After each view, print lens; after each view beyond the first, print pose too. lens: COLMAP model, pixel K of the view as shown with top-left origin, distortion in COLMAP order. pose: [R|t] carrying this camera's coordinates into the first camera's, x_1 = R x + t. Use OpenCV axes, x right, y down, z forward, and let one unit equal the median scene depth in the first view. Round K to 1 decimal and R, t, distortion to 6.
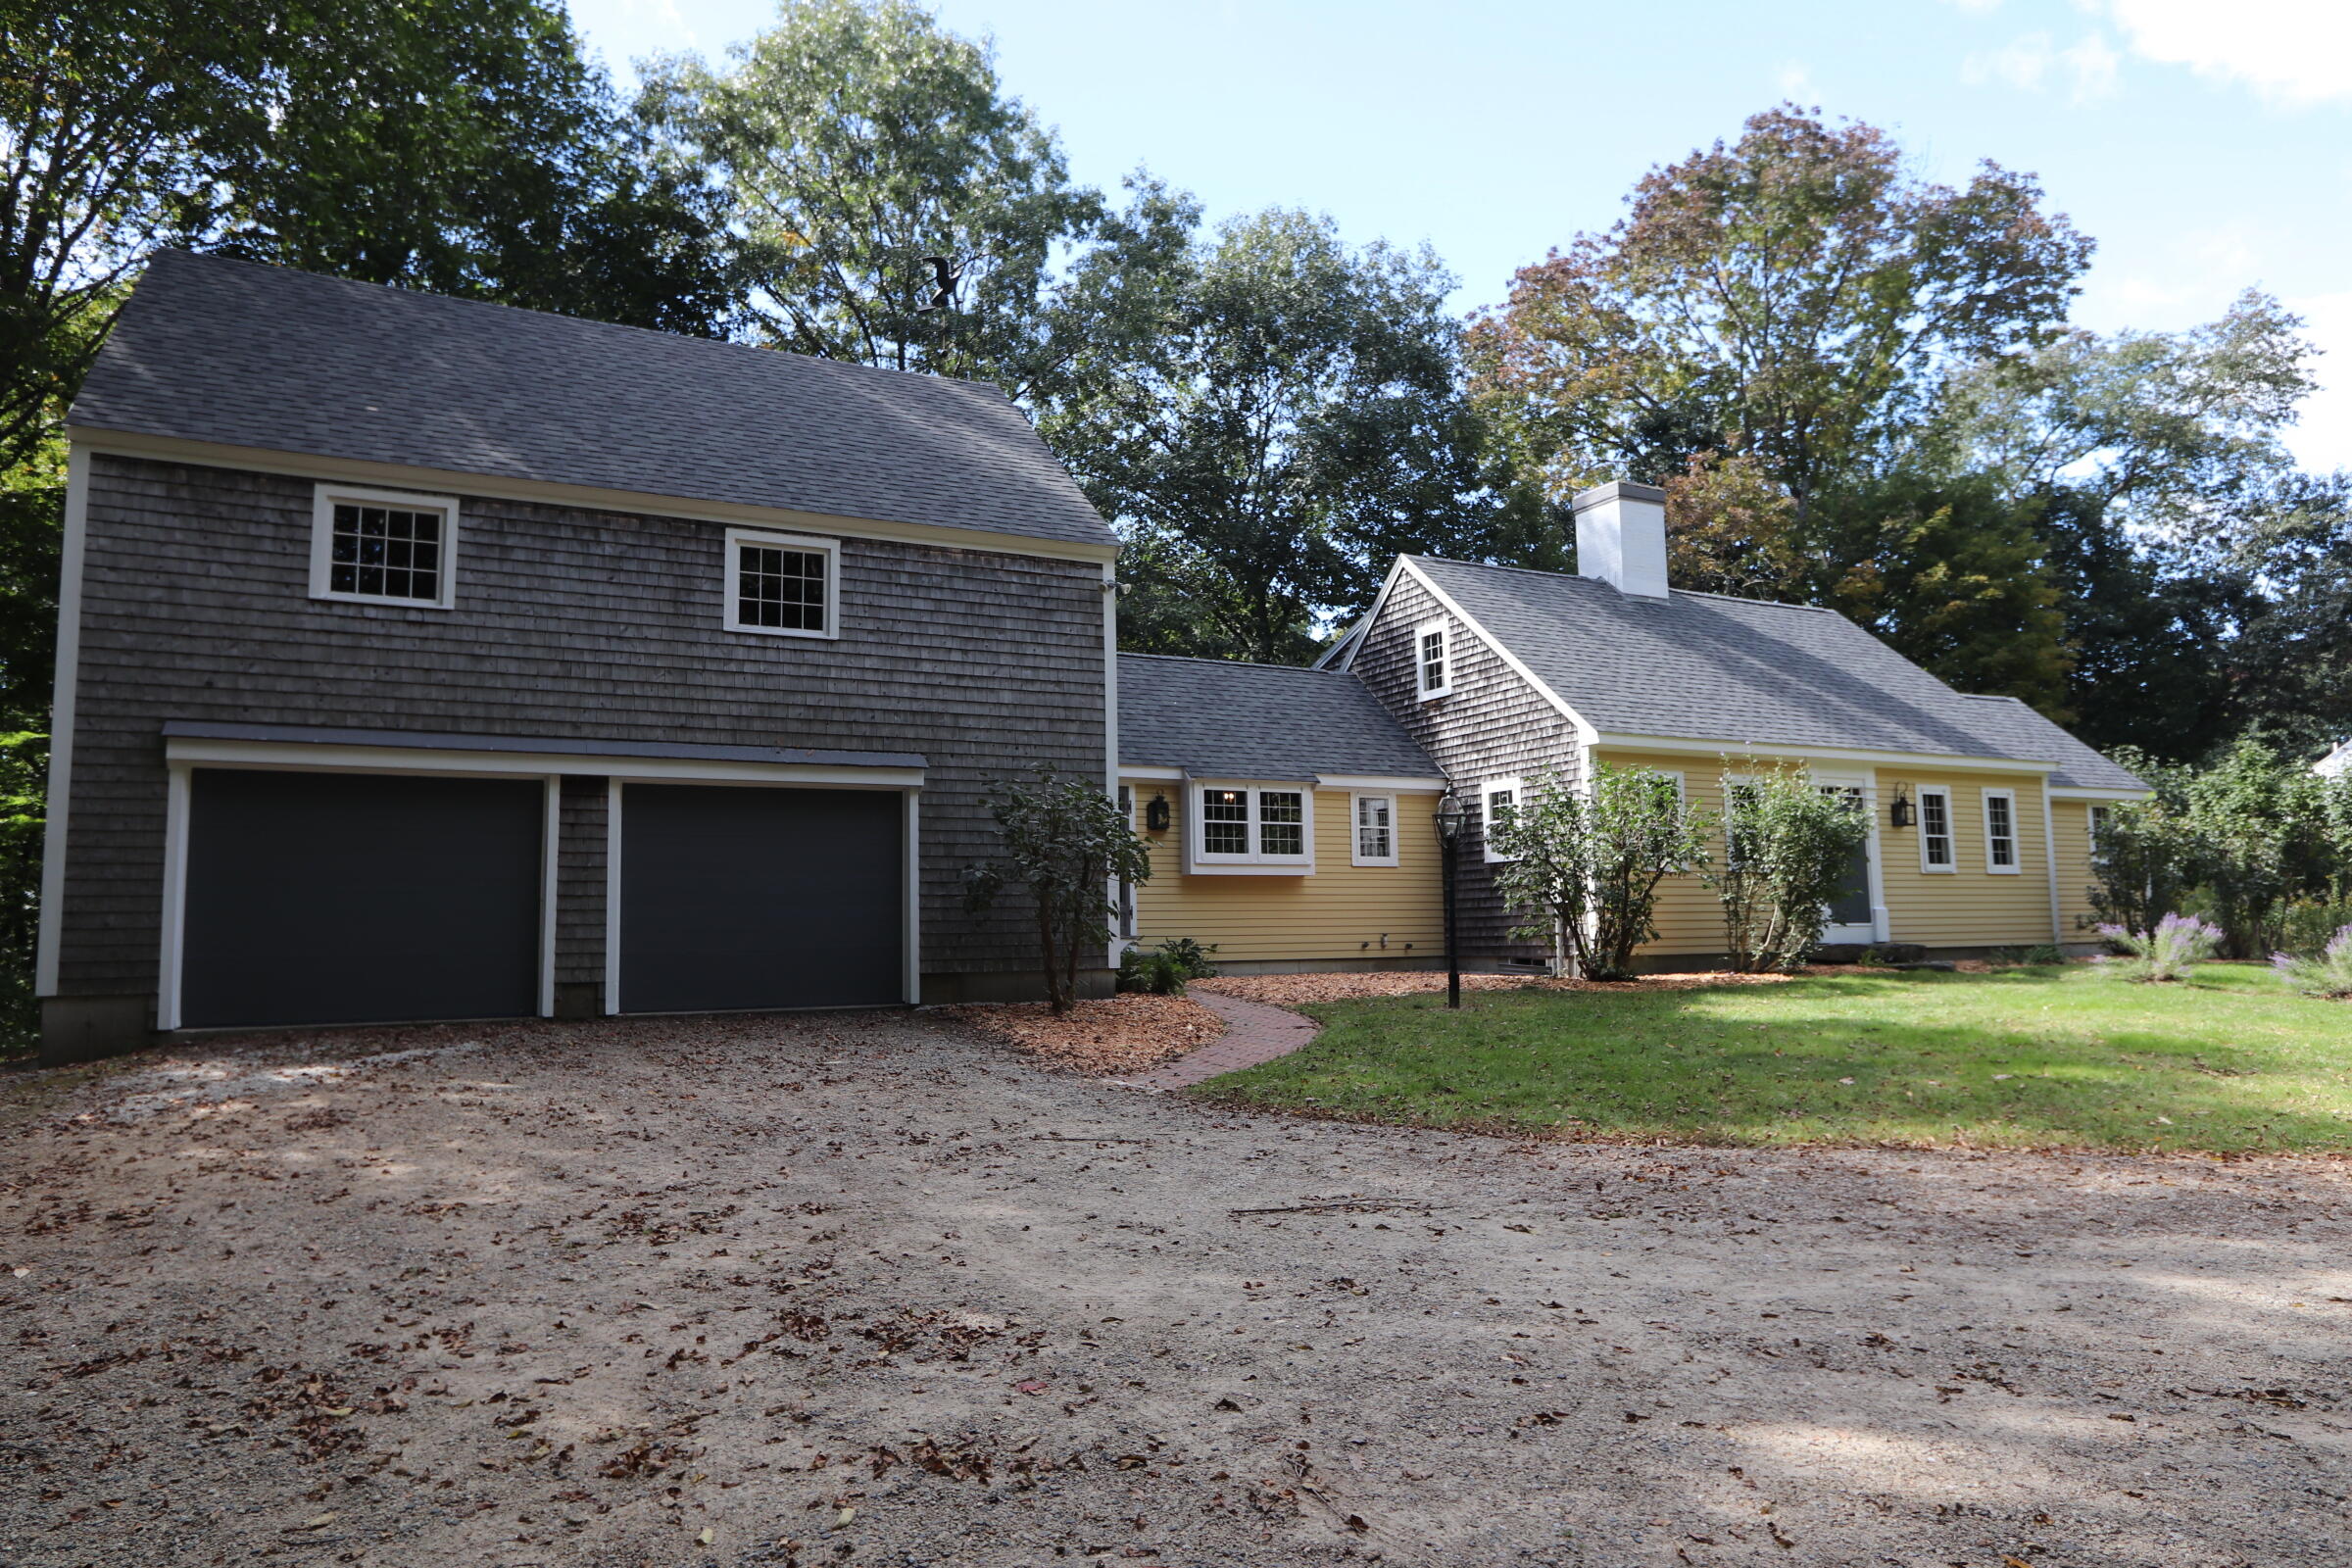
lens RADIAL K [[1454.6, 0, 1172.4], [0, 1454.6, 797.7], [0, 0, 1]] dist [0.053150, -0.059119]
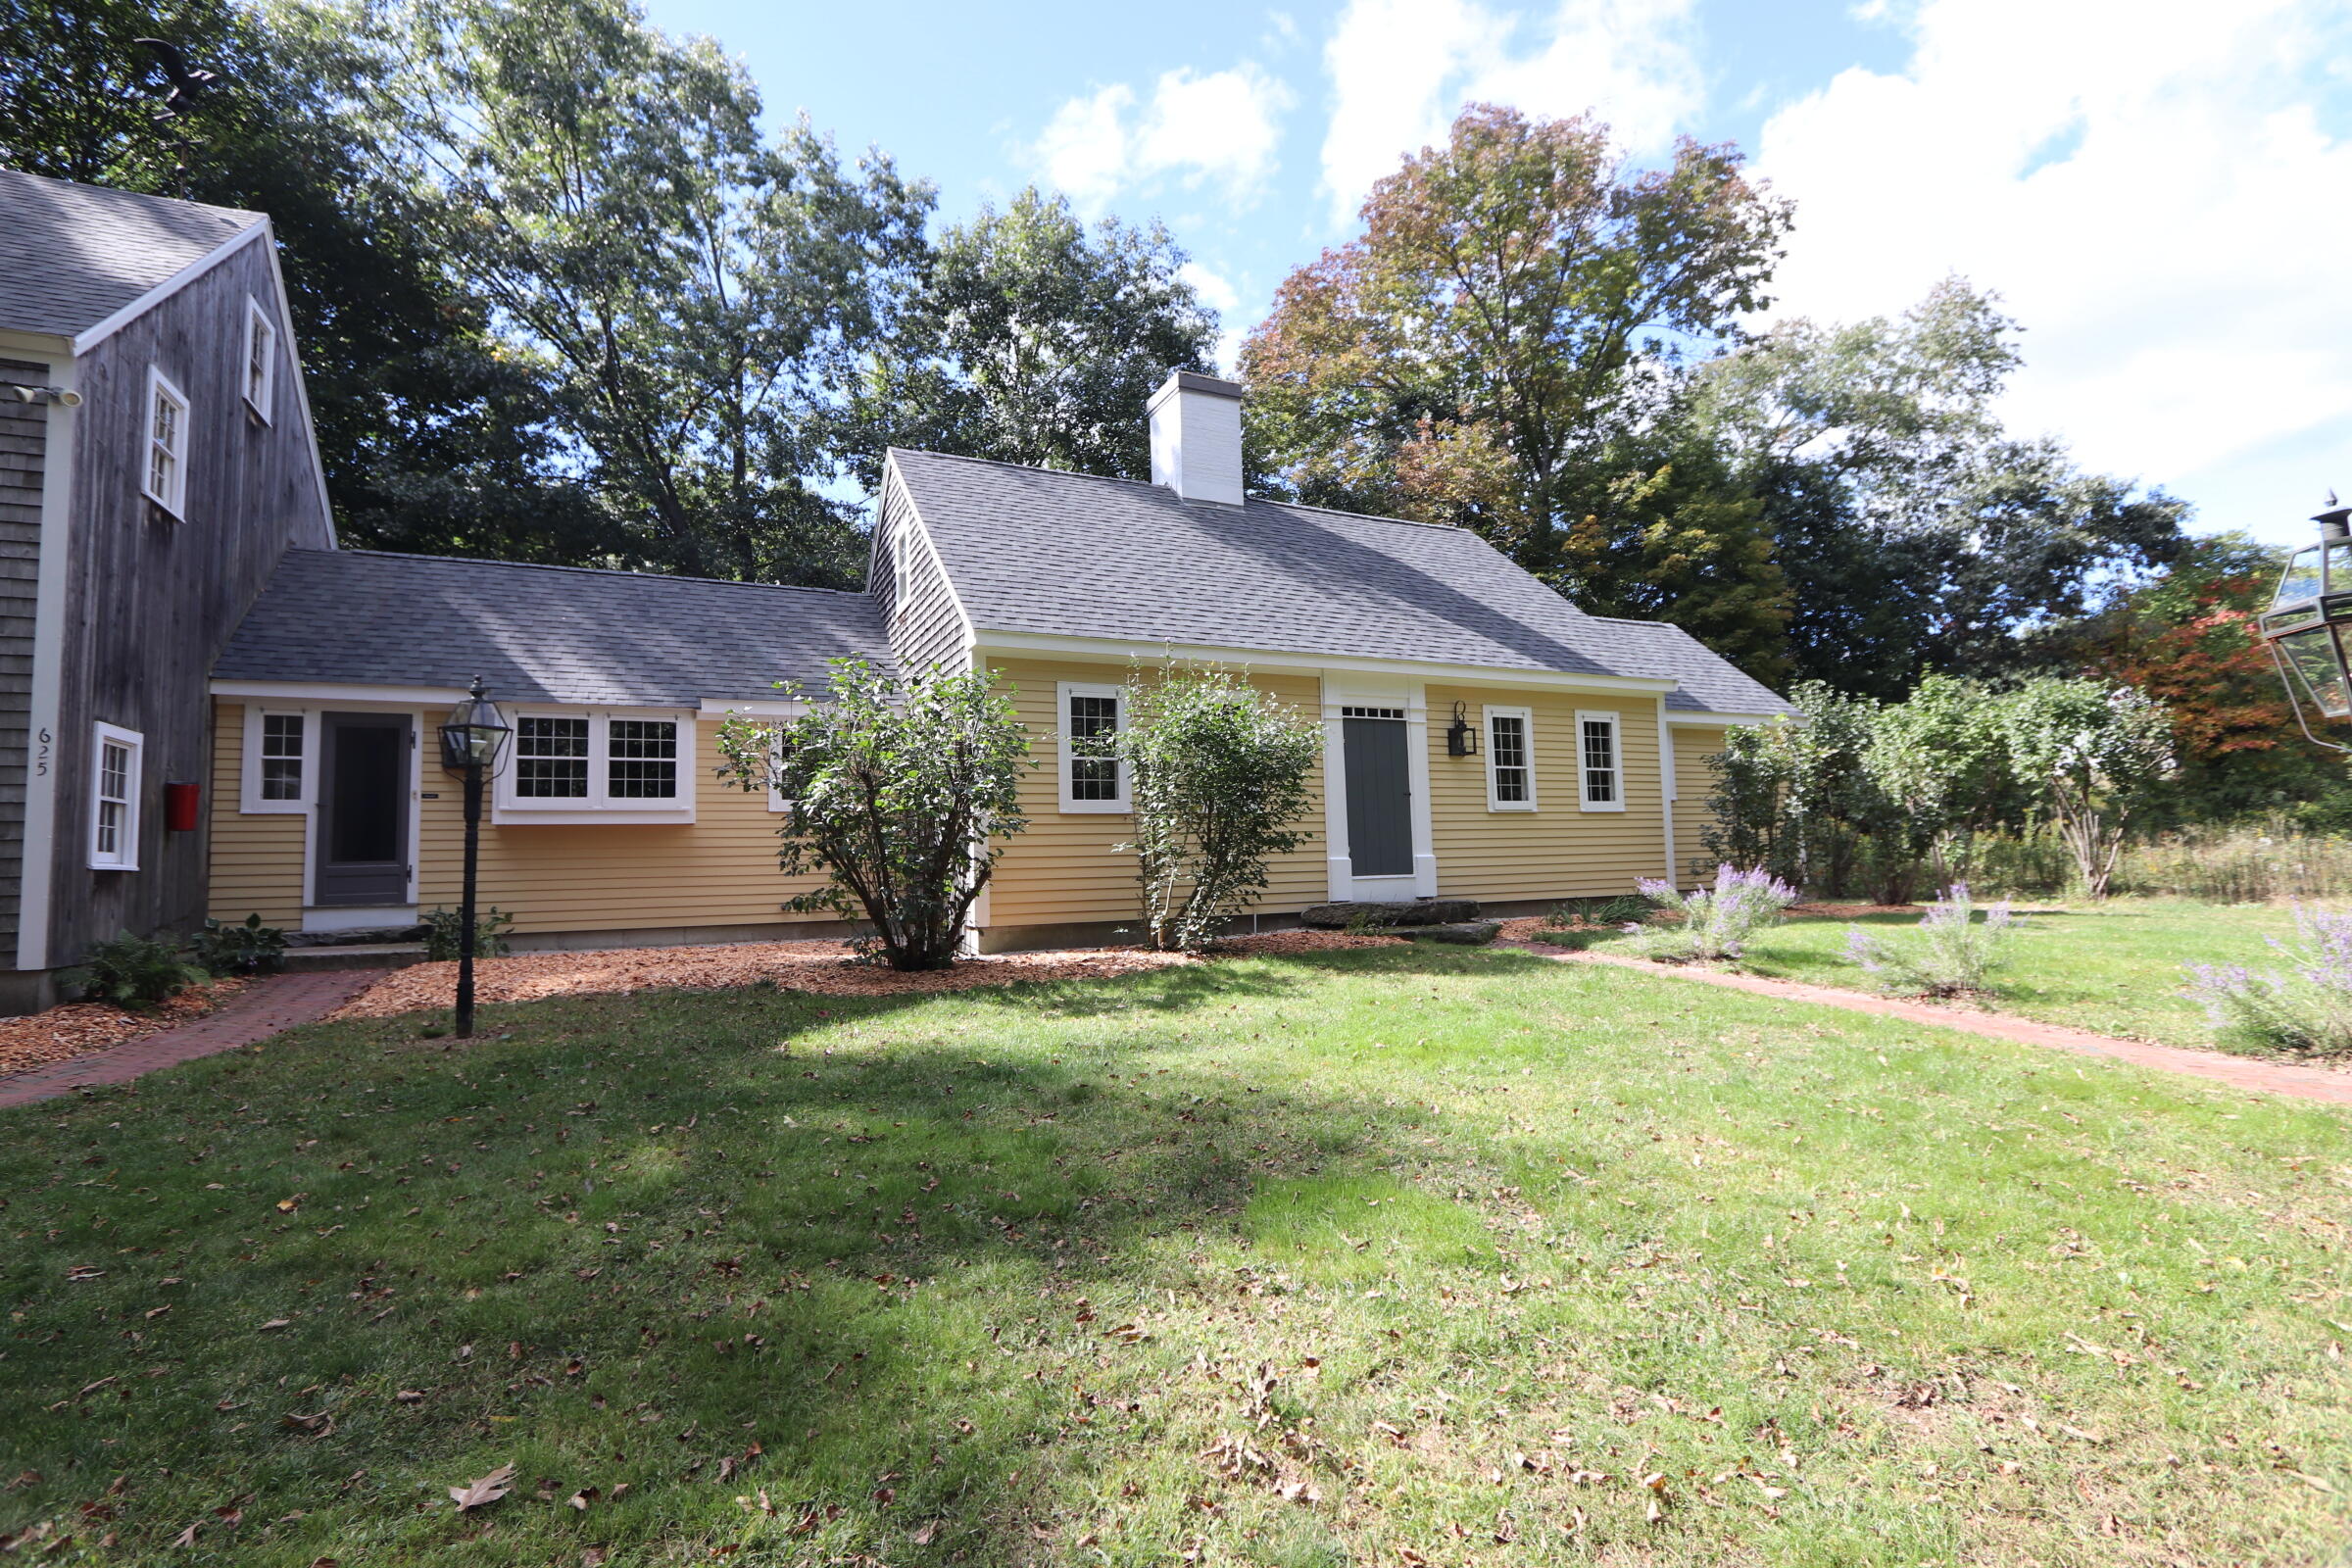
lens RADIAL K [[1061.5, 0, 1162.3], [0, 1061.5, 785.0], [0, 0, 1]] dist [-0.019528, -0.000229]
pose [[0.998939, -0.012078, -0.044437, 0.237743], [0.013044, 0.999684, 0.021506, 0.014032], [0.044163, -0.022063, 0.998781, 0.265791]]
